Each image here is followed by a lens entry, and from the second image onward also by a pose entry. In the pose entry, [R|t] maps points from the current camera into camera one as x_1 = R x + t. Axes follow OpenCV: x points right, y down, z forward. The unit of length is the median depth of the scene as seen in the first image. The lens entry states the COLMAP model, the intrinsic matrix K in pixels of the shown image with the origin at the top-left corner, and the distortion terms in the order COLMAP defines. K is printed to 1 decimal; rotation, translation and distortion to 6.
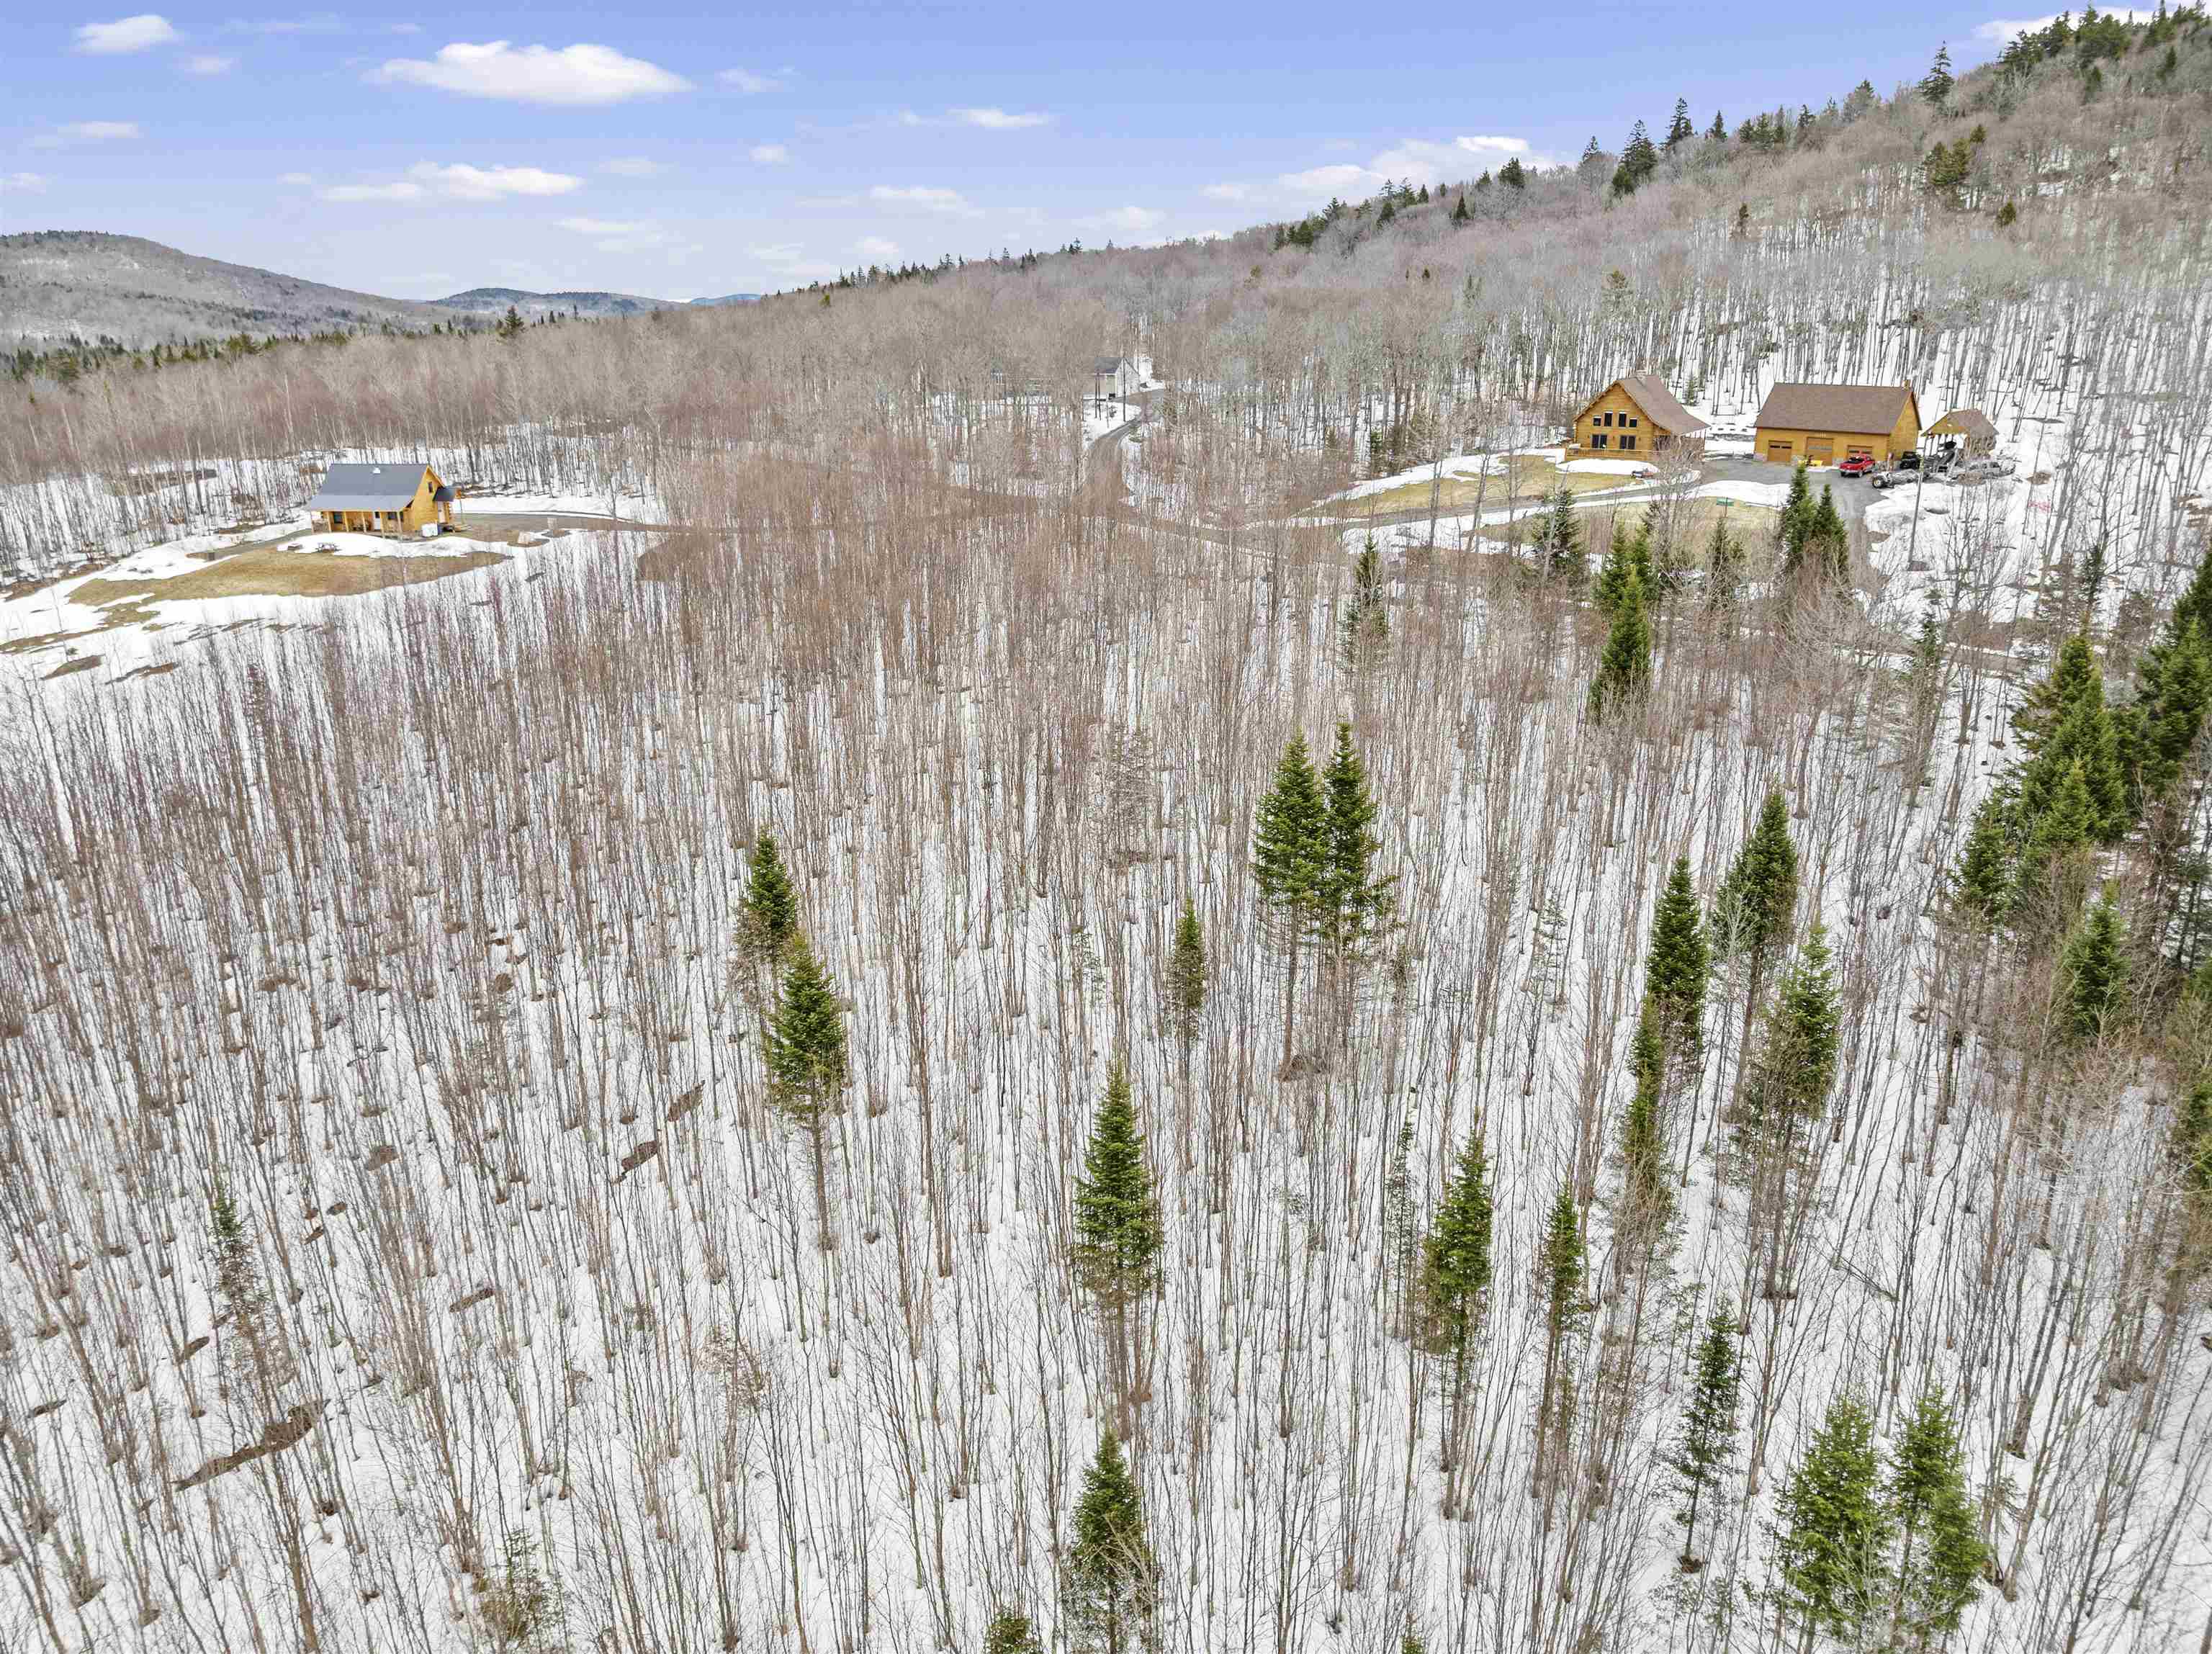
lens RADIAL K [[1553.3, 0, 1104.7], [0, 1553.3, 833.2], [0, 0, 1]] dist [-0.057929, 0.031908]
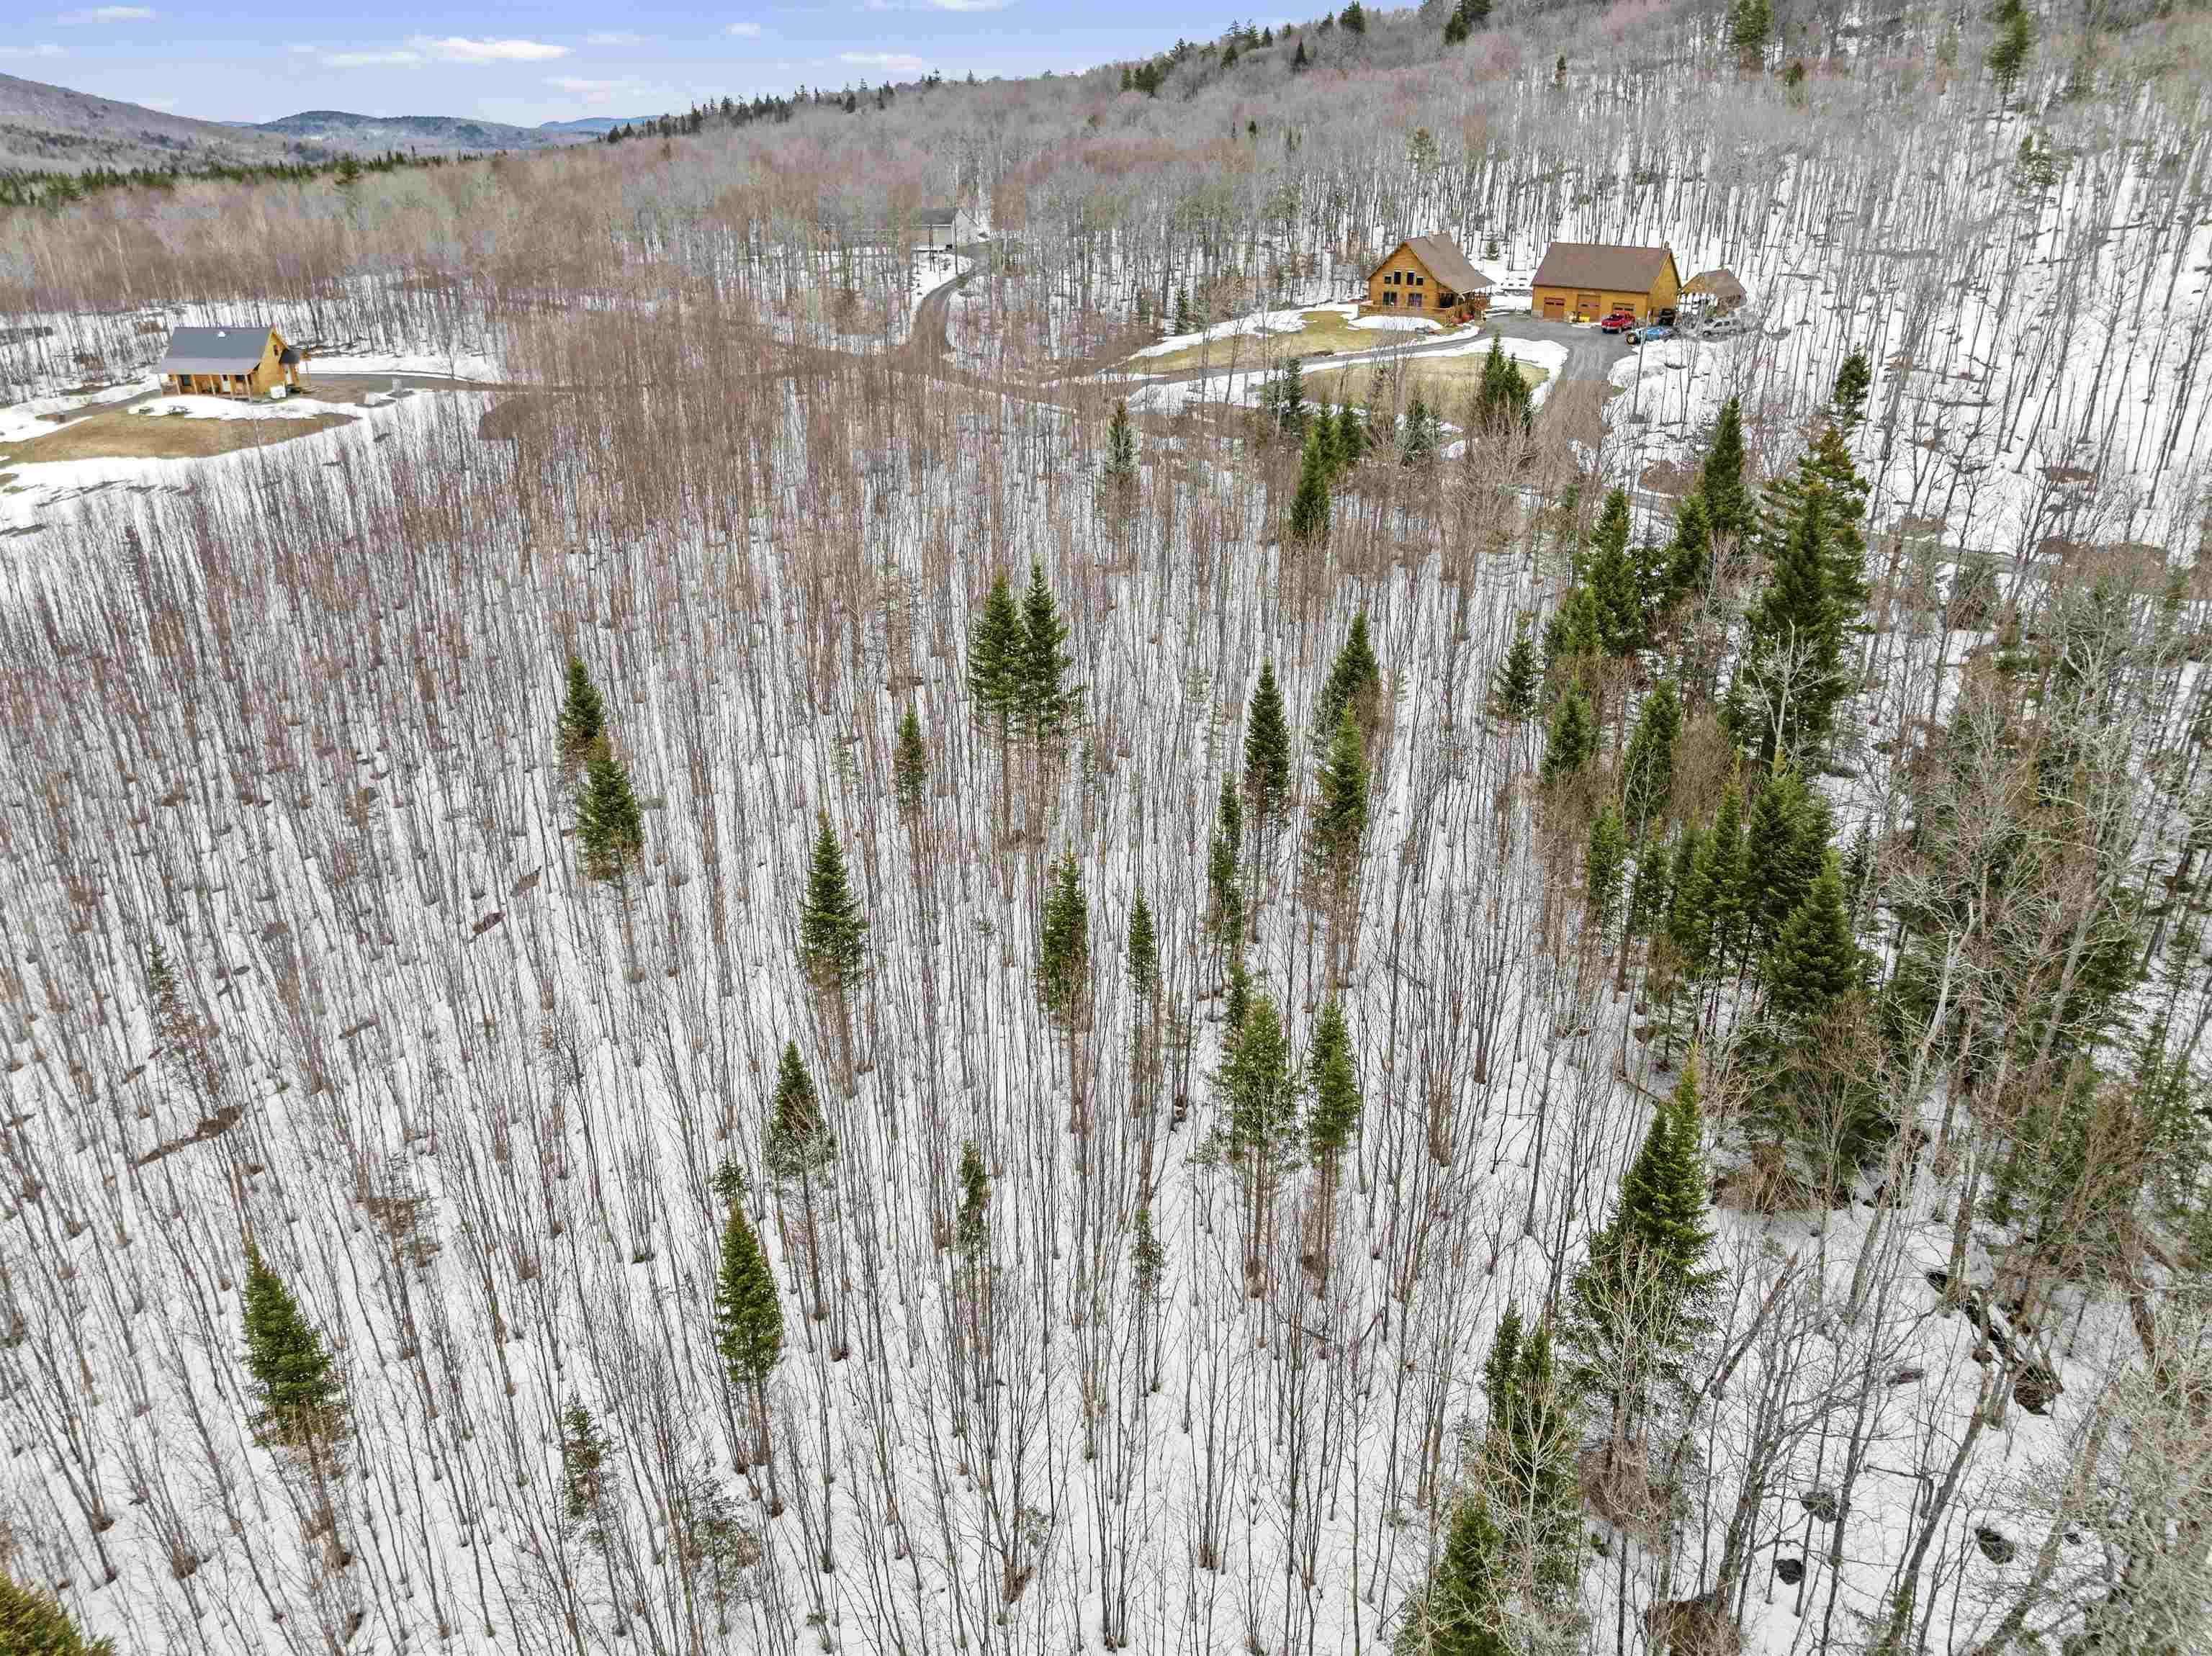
lens RADIAL K [[1553.2, 0, 1097.8], [0, 1553.2, 839.1], [0, 0, 1]] dist [-0.057929, 0.031908]
pose [[0.997547, -0.022788, 0.066186, 0.043946], [0.015929, 0.994619, 0.102370, 0.008796], [-0.068163, -0.101065, 0.992542, -0.105599]]
